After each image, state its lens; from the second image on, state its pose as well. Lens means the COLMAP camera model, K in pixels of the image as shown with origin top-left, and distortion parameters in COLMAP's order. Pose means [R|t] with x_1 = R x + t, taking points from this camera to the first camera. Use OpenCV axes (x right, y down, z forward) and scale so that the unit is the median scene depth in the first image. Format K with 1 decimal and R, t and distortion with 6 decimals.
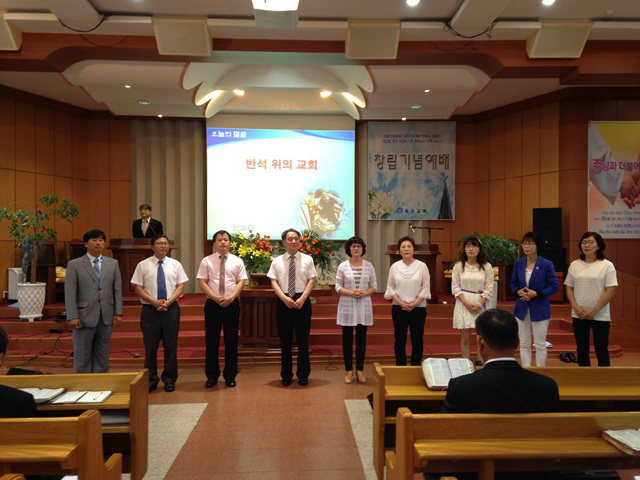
lens RADIAL K [[574.3, 0, 321.9], [0, 574.3, 245.4], [0, 0, 1]] dist [0.182294, -0.226156]
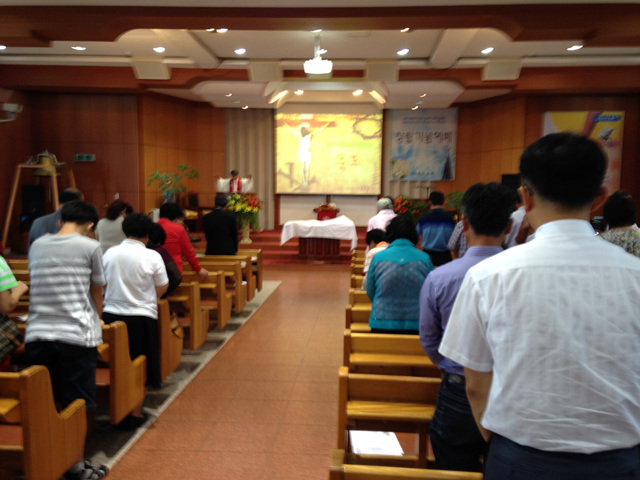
lens RADIAL K [[574.3, 0, 322.7], [0, 574.3, 245.1], [0, 0, 1]] dist [0.182294, -0.226156]
pose [[0.994527, 0.022535, -0.102019, 0.068011], [-0.013589, 0.996067, 0.087551, -0.008273], [0.103591, -0.085686, 0.990922, -0.433601]]
